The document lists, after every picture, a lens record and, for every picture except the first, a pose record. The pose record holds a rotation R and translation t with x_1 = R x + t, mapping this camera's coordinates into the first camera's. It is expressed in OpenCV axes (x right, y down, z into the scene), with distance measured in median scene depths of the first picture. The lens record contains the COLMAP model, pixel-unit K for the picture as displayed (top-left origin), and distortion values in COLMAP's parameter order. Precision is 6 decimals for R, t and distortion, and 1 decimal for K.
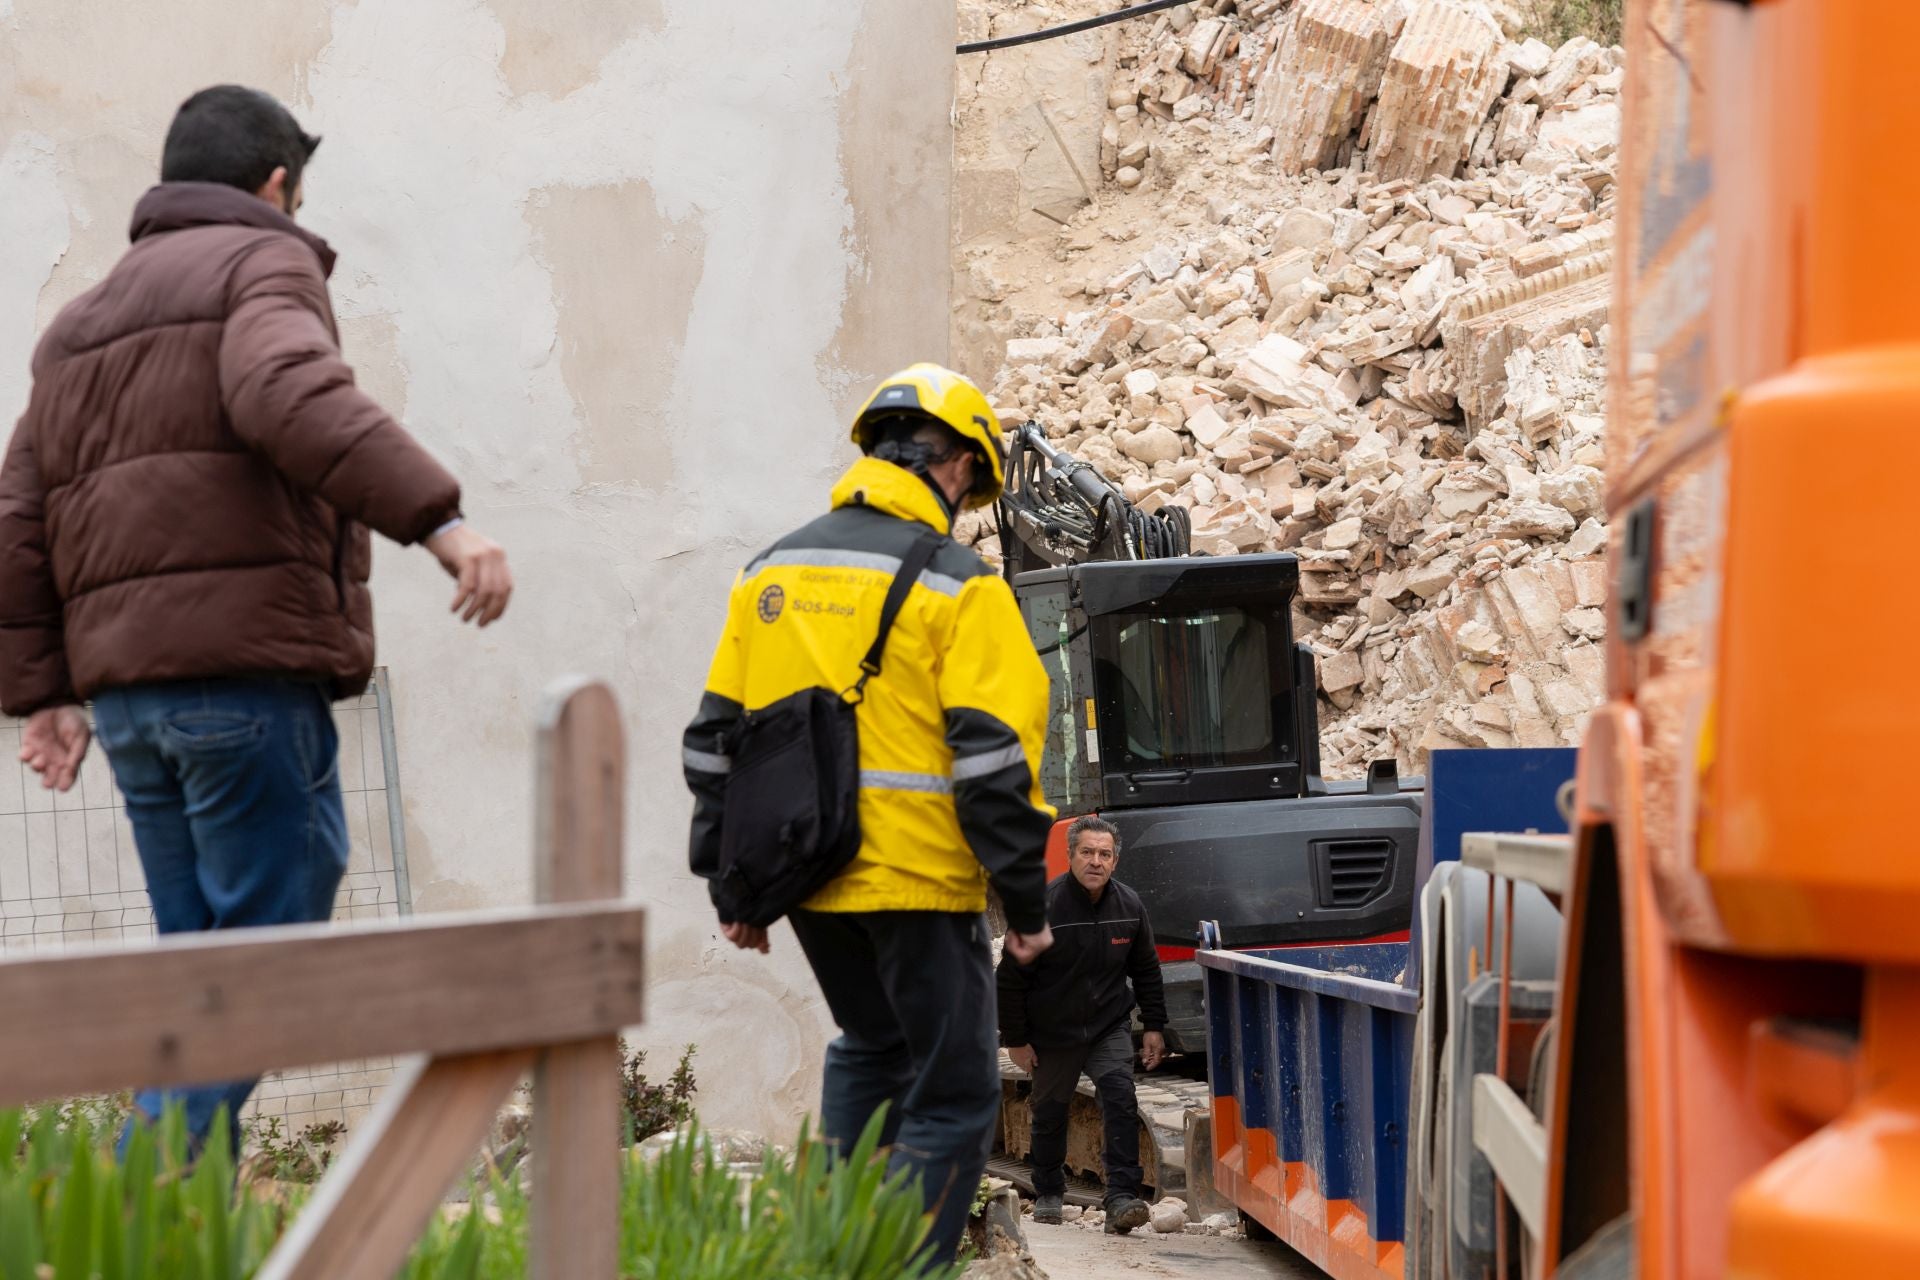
lens RADIAL K [[4339.0, 0, 1099.2], [0, 4339.0, 687.0], [0, 0, 1]] dist [0.011226, 0.000000]
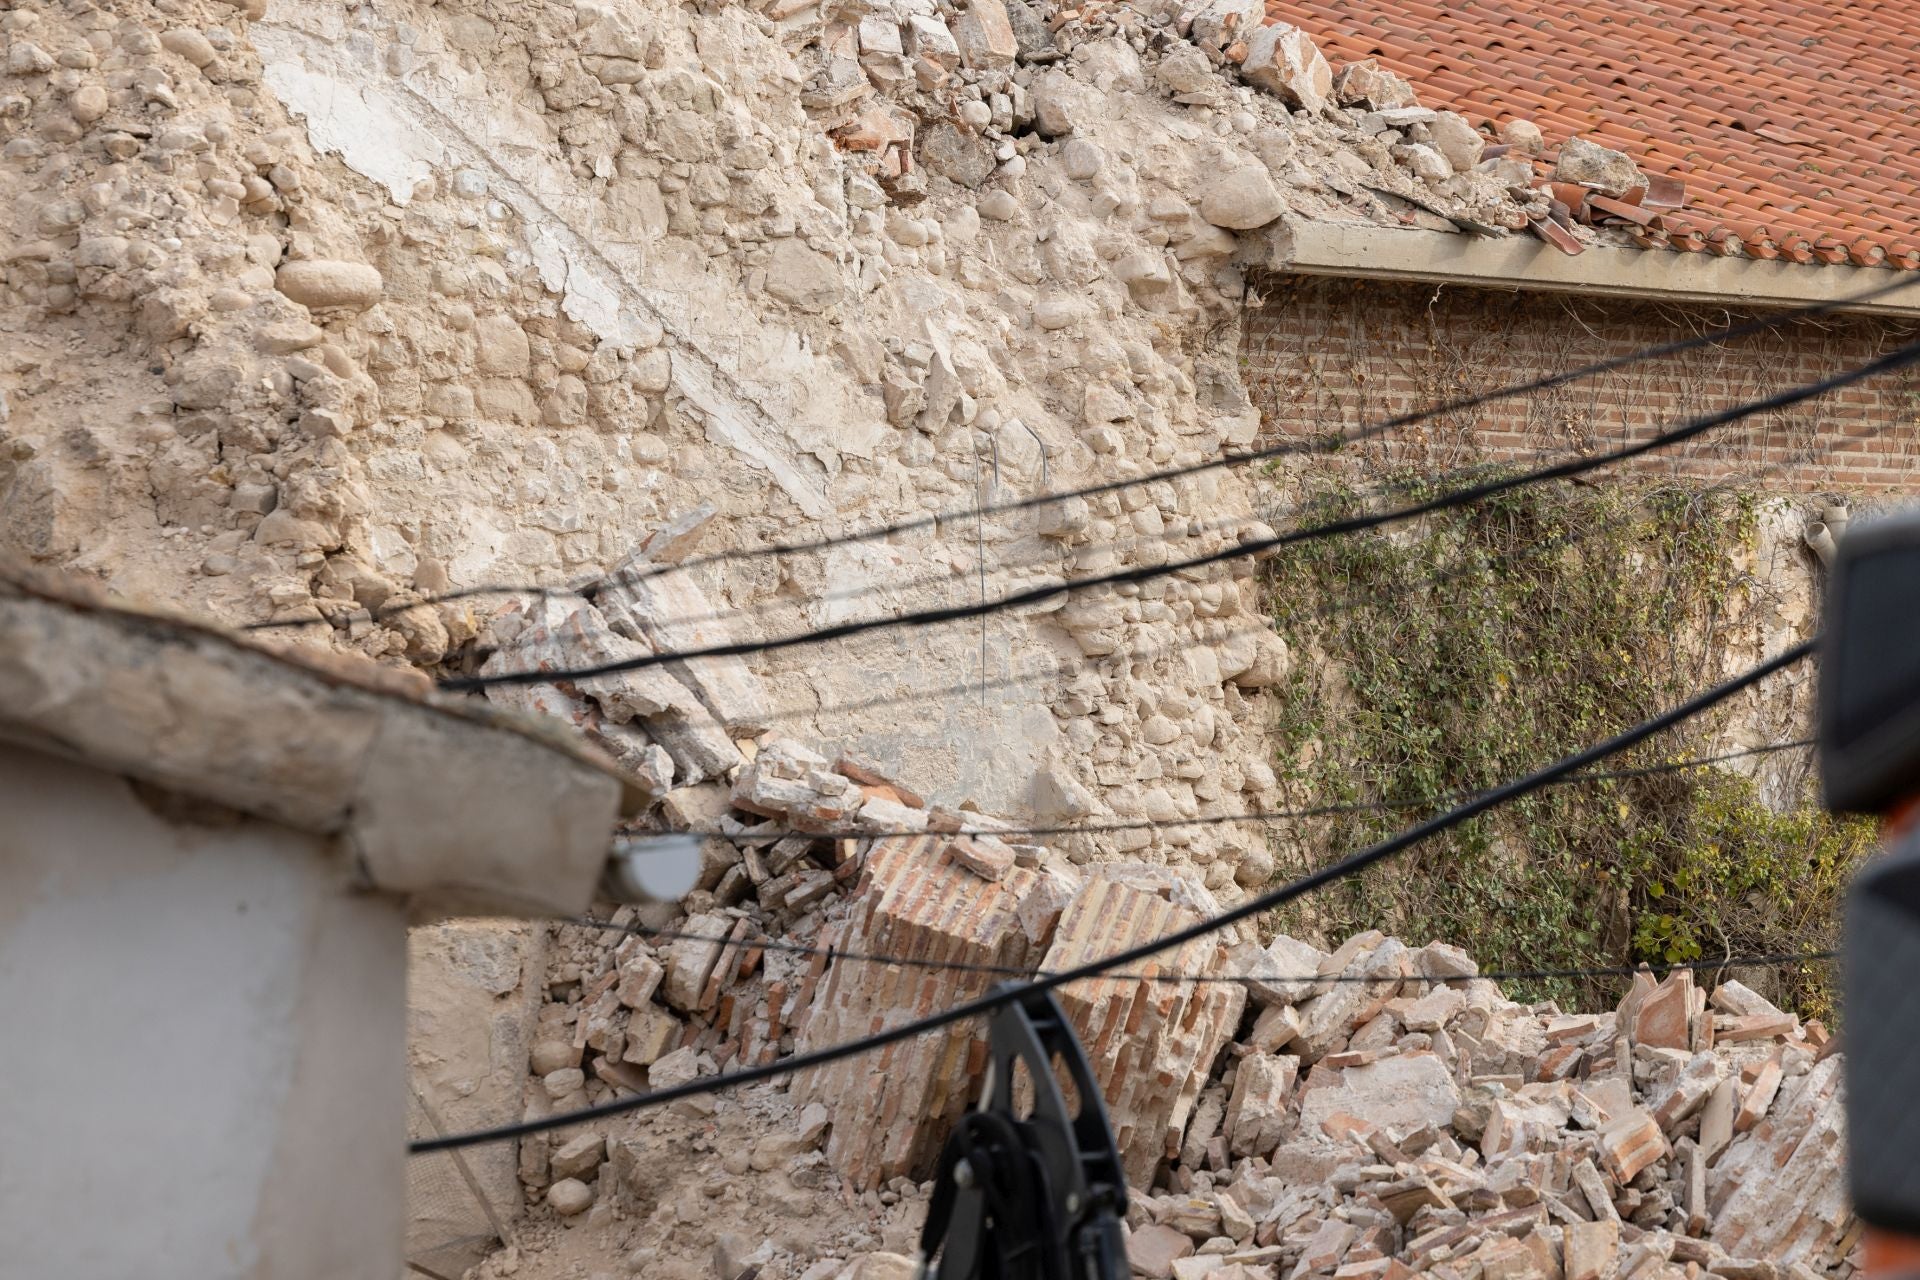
lens RADIAL K [[9752.9, 0, 967.5], [0, 9752.9, 645.7], [0, 0, 1]] dist [-0.079787, 0.000000]
pose [[0.997952, -0.021921, 0.060089, -0.016956], [0.030637, 0.988483, -0.148199, -0.000945], [-0.056148, 0.149737, 0.987130, -0.259904]]
